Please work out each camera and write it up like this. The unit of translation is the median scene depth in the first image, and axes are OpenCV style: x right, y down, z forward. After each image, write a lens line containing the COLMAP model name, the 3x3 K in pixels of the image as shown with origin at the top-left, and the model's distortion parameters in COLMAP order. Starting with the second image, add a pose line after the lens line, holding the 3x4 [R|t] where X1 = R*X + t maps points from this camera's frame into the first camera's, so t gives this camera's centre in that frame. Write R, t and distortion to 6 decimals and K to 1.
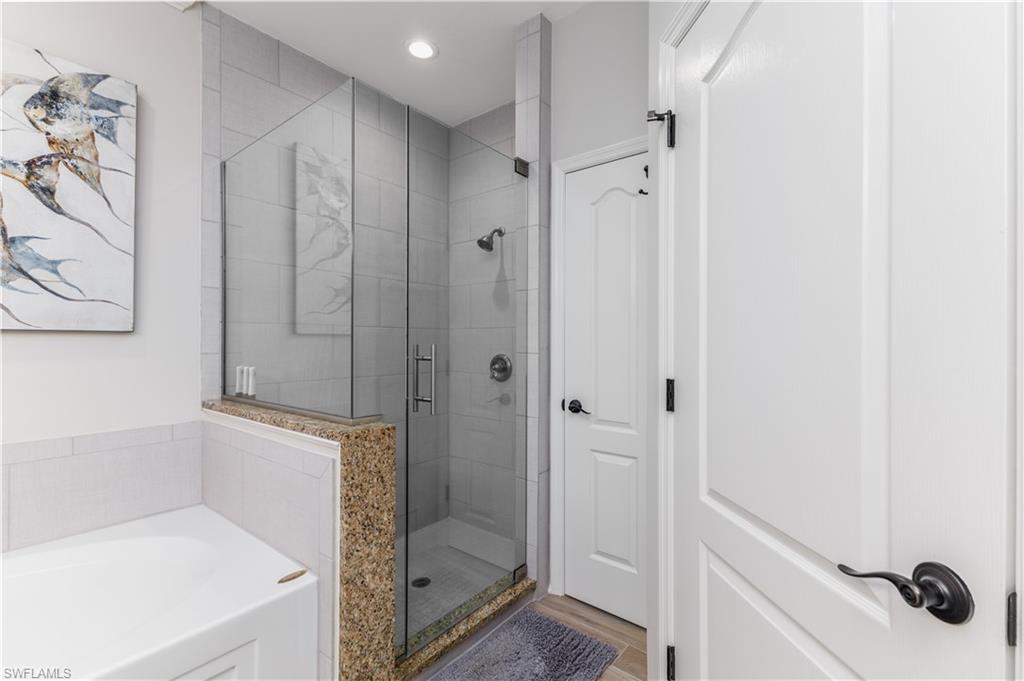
lens RADIAL K [[450.6, 0, 515.3], [0, 450.6, 334.1], [0, 0, 1]] dist [0.011822, -0.002427]
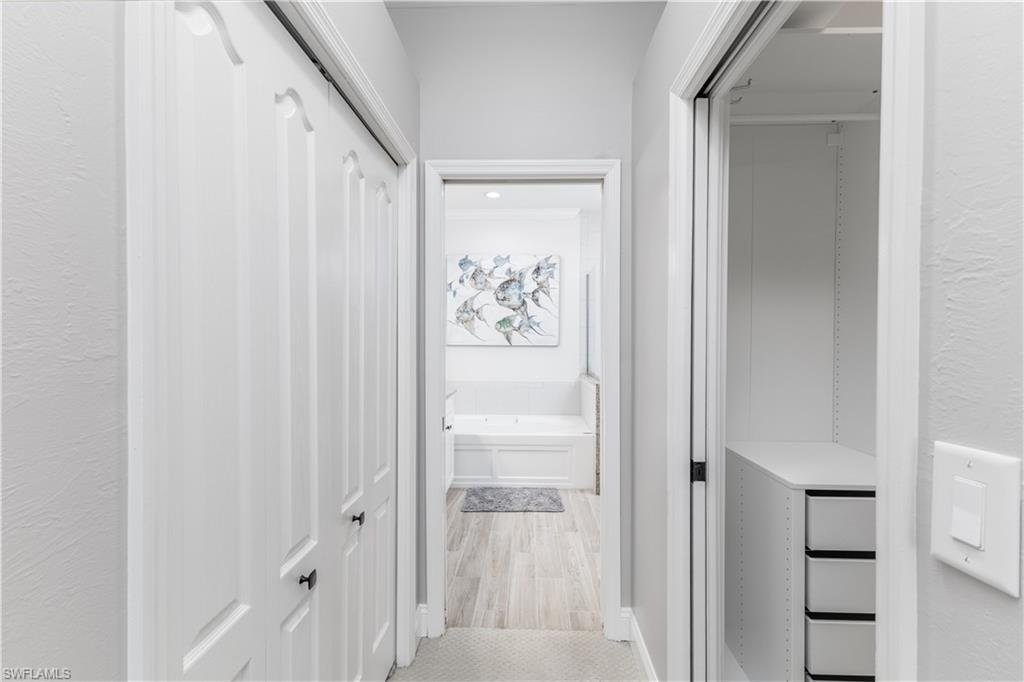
lens RADIAL K [[450.6, 0, 513.6], [0, 450.6, 344.4], [0, 0, 1]] dist [0.011822, -0.002427]
pose [[0.561013, -0.009441, -0.827753, 1.352523], [0.004146, 0.999954, -0.008596, 0.009425], [0.827797, 0.001391, 0.561026, -0.808027]]
